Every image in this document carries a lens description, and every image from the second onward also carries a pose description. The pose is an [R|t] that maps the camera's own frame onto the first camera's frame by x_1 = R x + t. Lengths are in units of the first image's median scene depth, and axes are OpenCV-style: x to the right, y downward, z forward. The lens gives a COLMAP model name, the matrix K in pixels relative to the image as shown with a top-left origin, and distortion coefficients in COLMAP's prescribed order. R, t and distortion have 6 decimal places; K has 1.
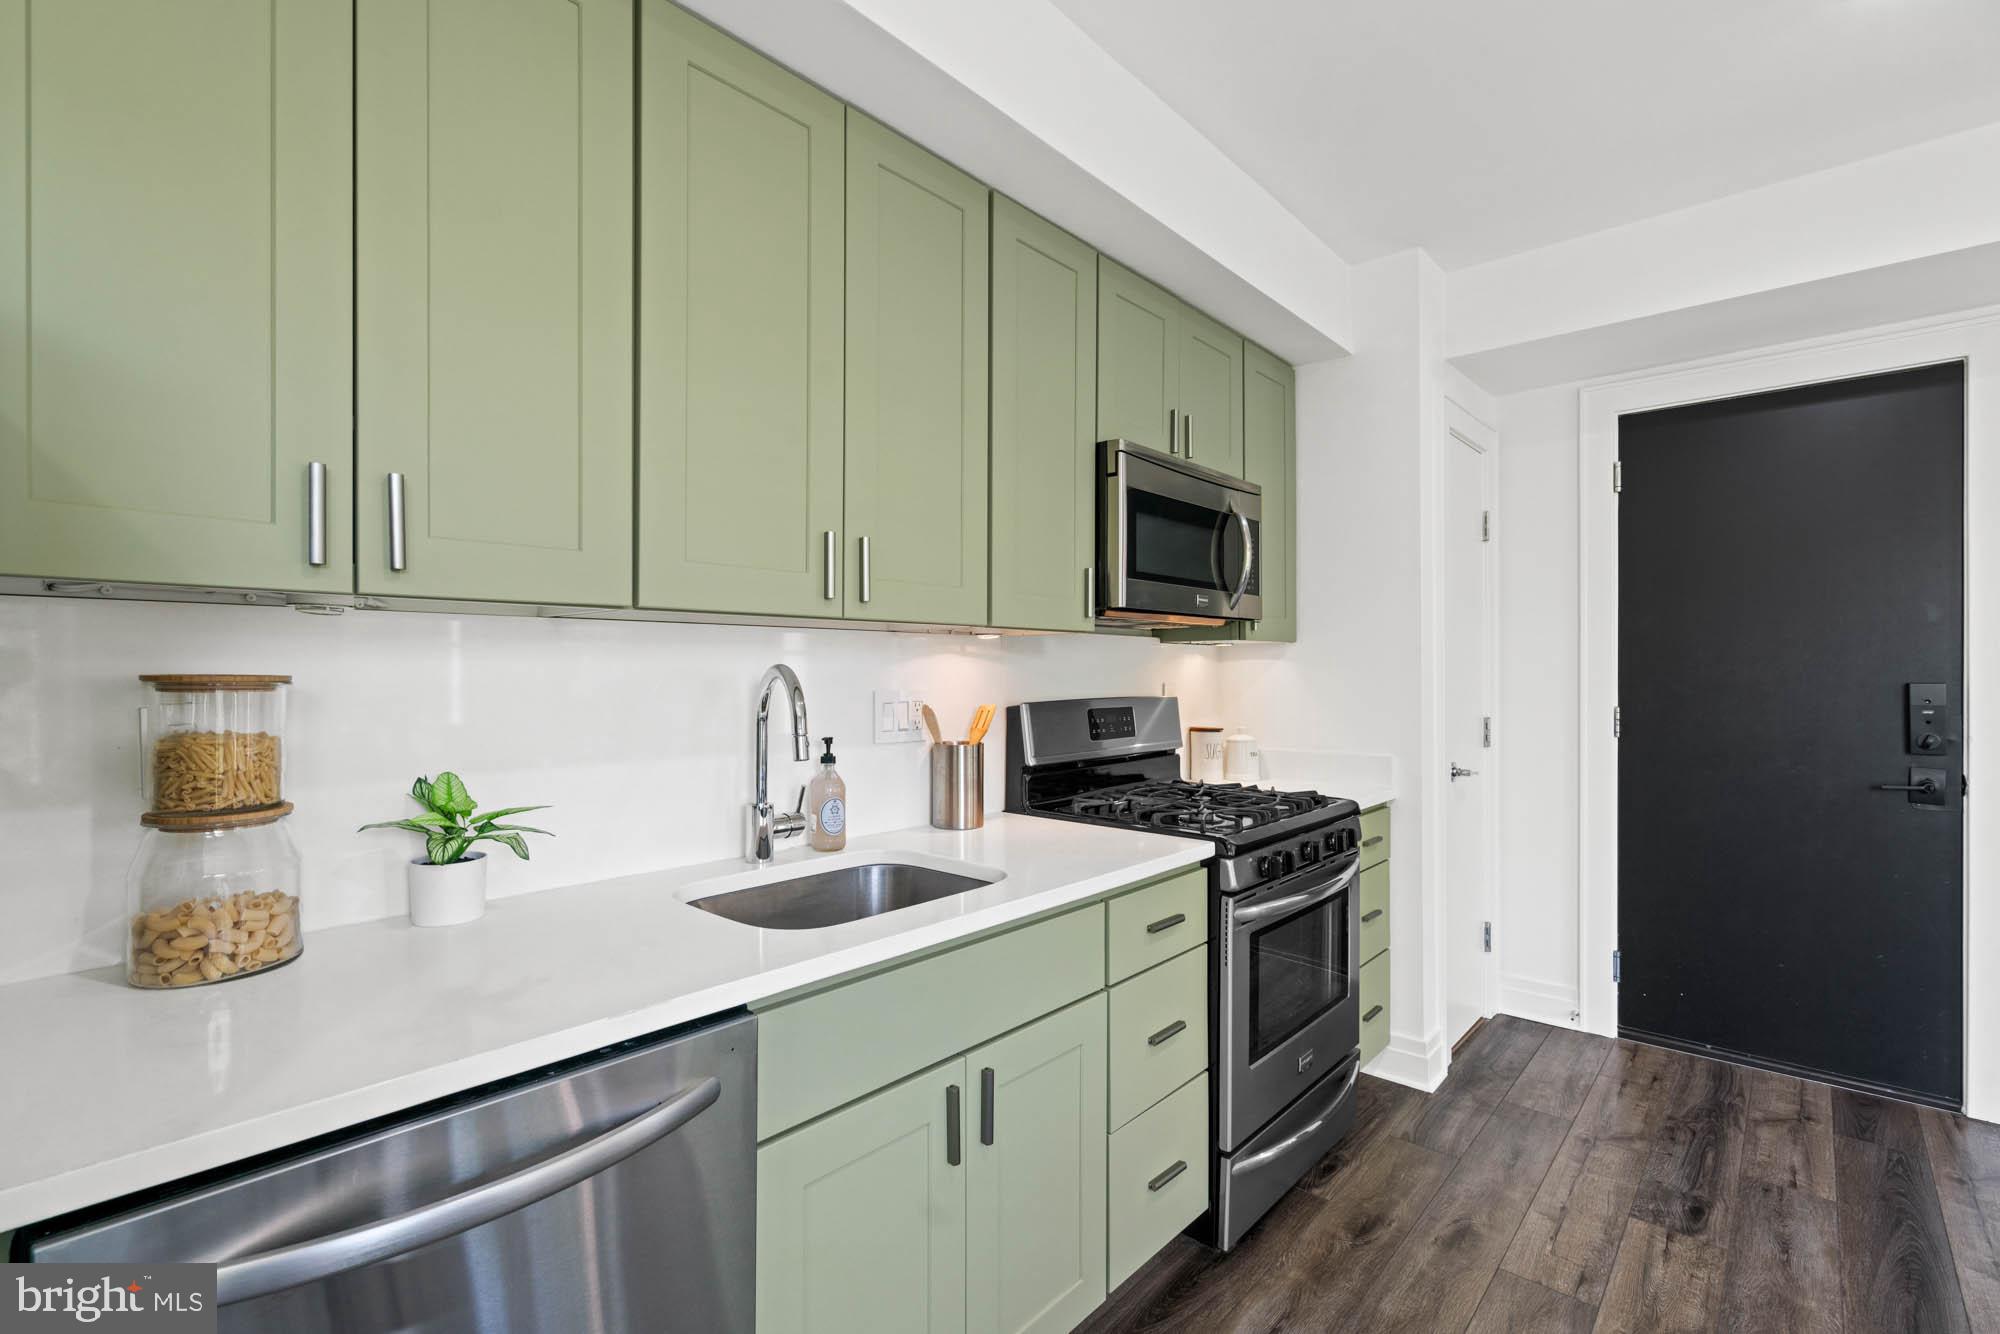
lens RADIAL K [[898.0, 0, 984.3], [0, 898.0, 670.3], [0, 0, 1]] dist [-0.003620, 0.002106]
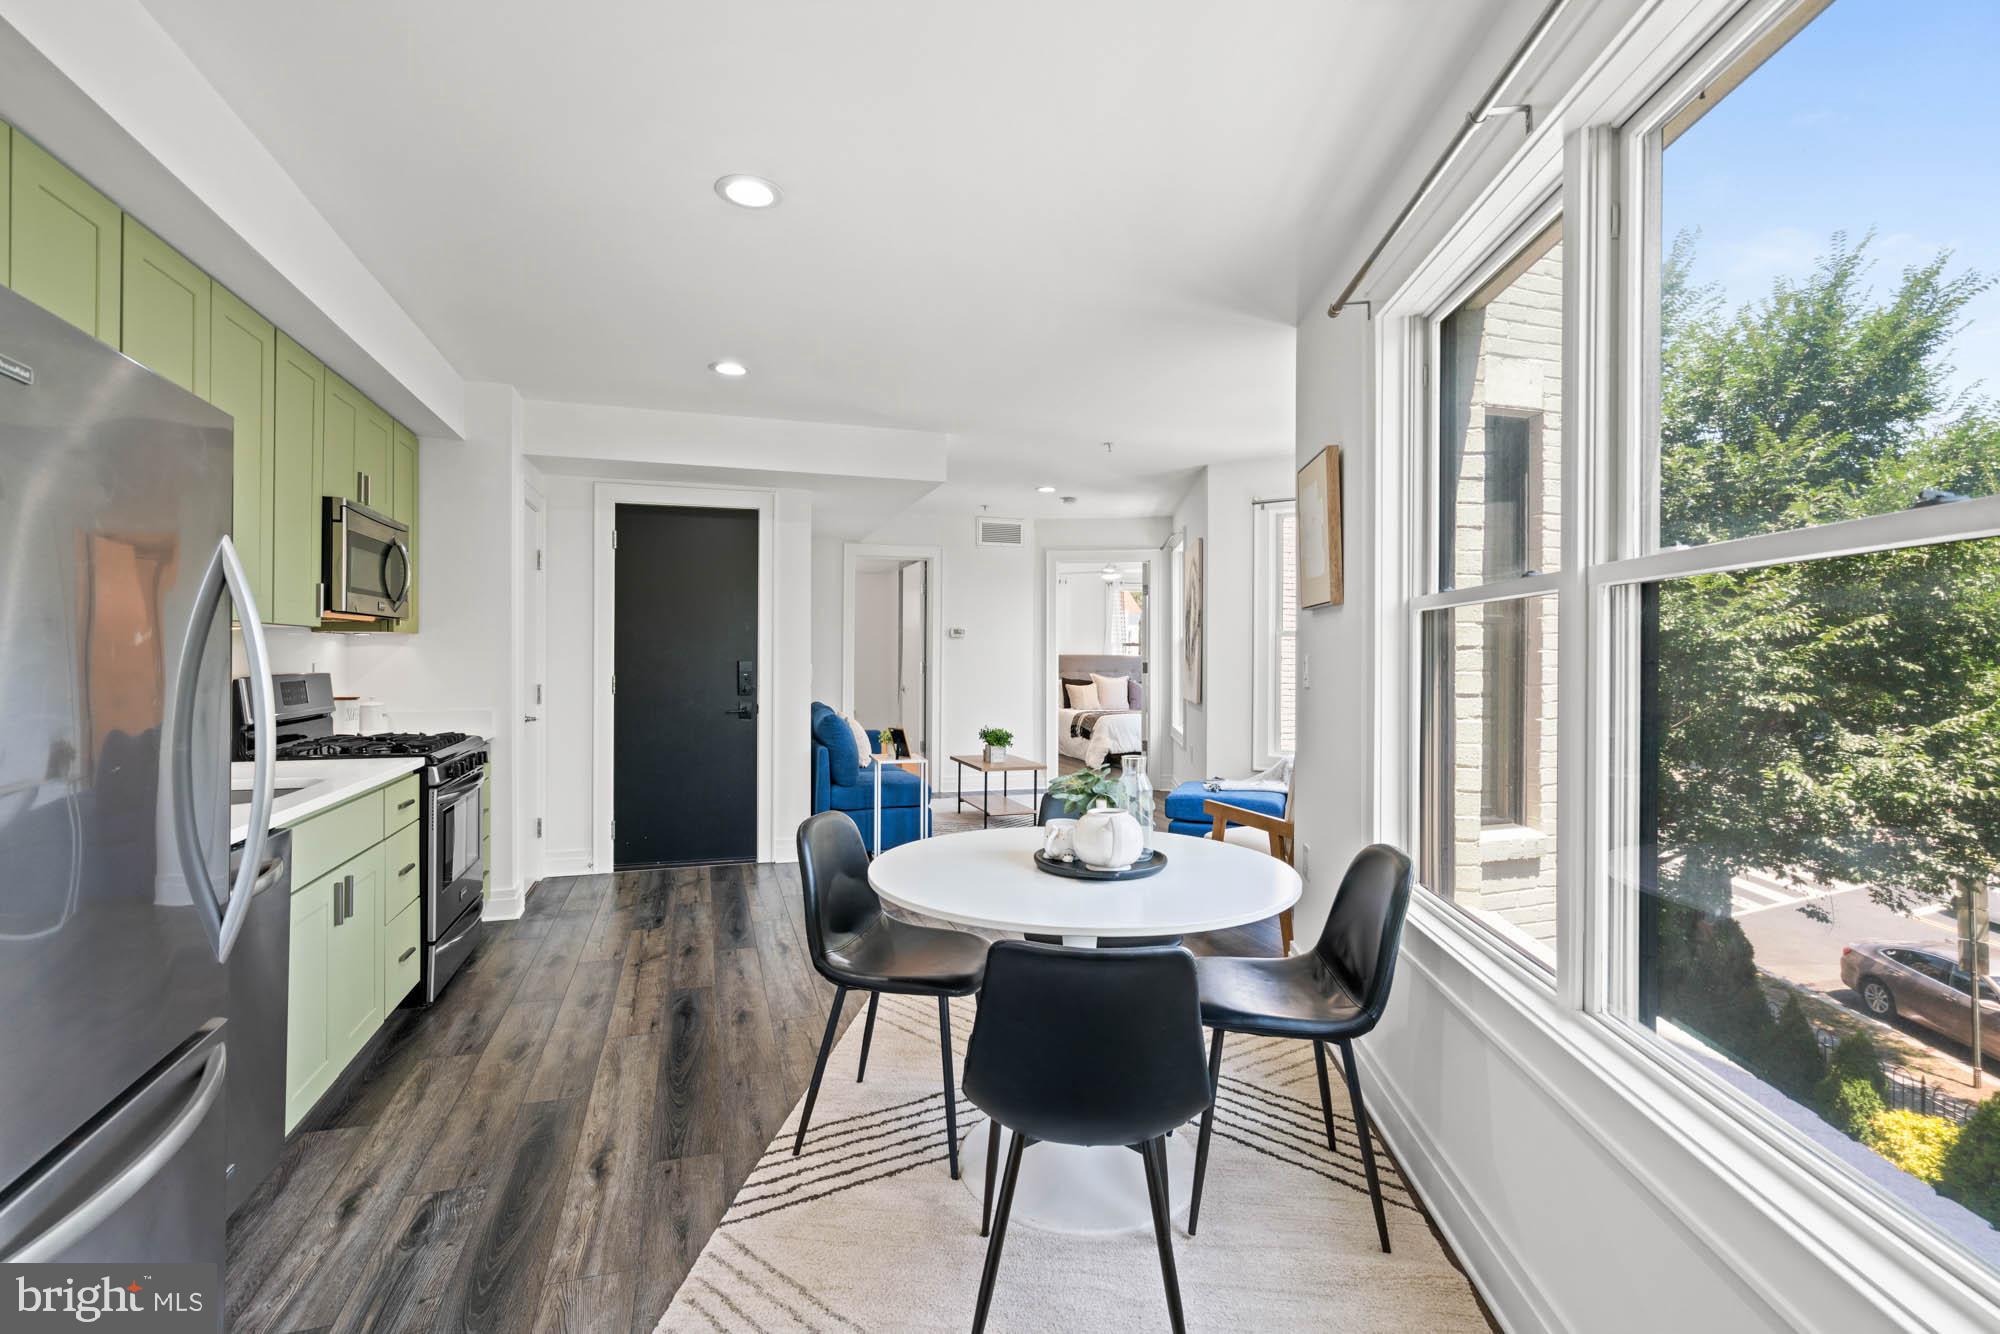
lens RADIAL K [[898.0, 0, 992.3], [0, 898.0, 654.7], [0, 0, 1]] dist [-0.003620, 0.002106]
pose [[0.491230, 0.001591, 0.871029, -0.542239], [-0.002731, 0.999996, -0.000286, -0.000253], [-0.871026, -0.002238, 0.491232, -0.586215]]
